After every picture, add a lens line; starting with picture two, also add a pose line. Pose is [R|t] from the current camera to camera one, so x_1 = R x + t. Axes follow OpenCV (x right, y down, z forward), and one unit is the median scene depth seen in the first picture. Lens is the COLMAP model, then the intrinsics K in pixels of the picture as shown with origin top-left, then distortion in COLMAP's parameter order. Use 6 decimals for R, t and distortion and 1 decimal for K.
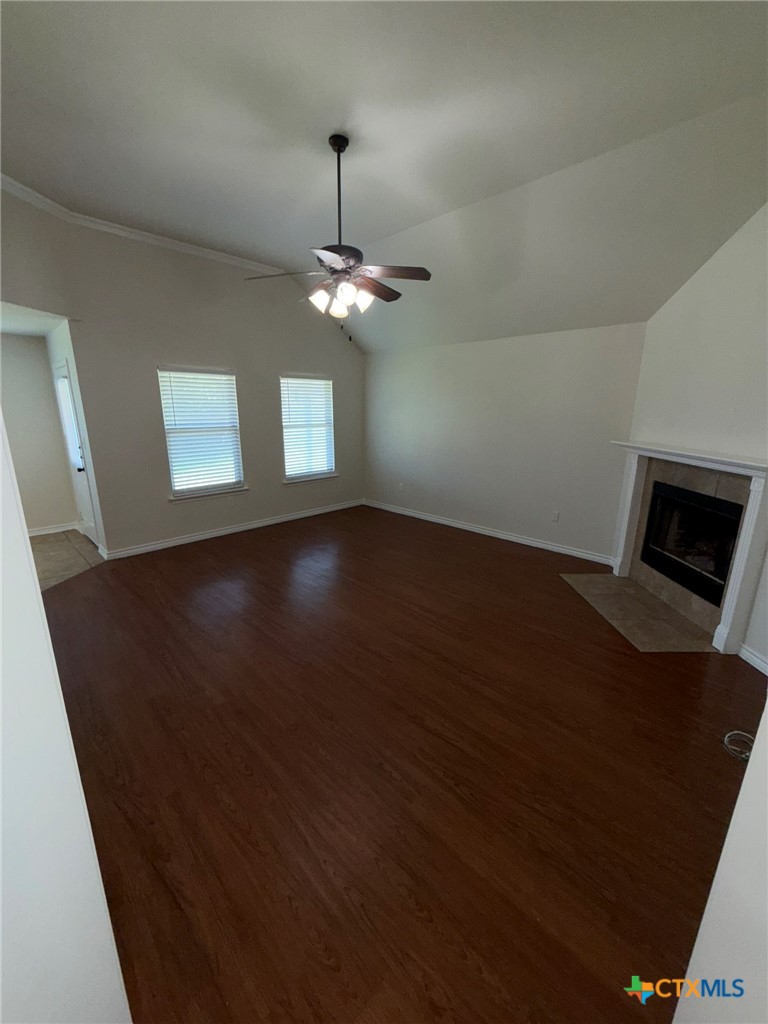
lens RADIAL K [[404.5, 0, 384.0], [0, 404.5, 512.0], [0, 0, 1]] dist [0.000411, -0.000004]
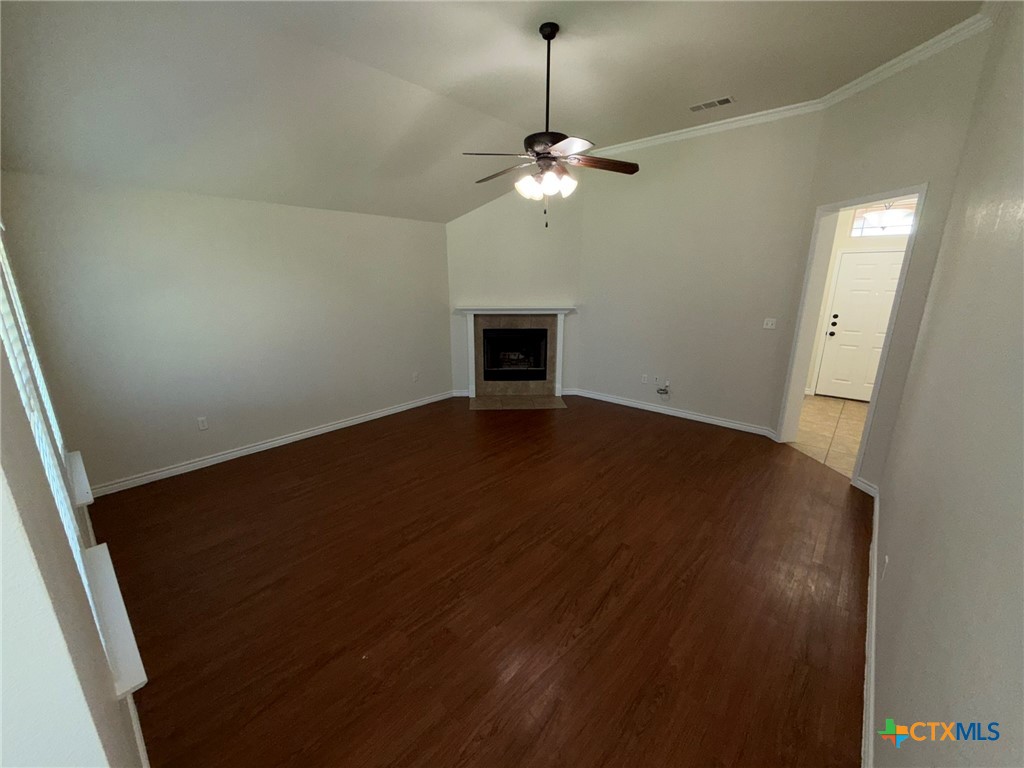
lens RADIAL K [[409.3, 0, 509.1], [0, 409.3, 385.0], [0, 0, 1]] dist [0.001471, -0.000012]
pose [[-0.046144, -0.266511, 0.962727, -0.979905], [0.254849, 0.928721, 0.269312, -0.290798], [-0.965879, 0.257777, 0.025065, 0.951344]]
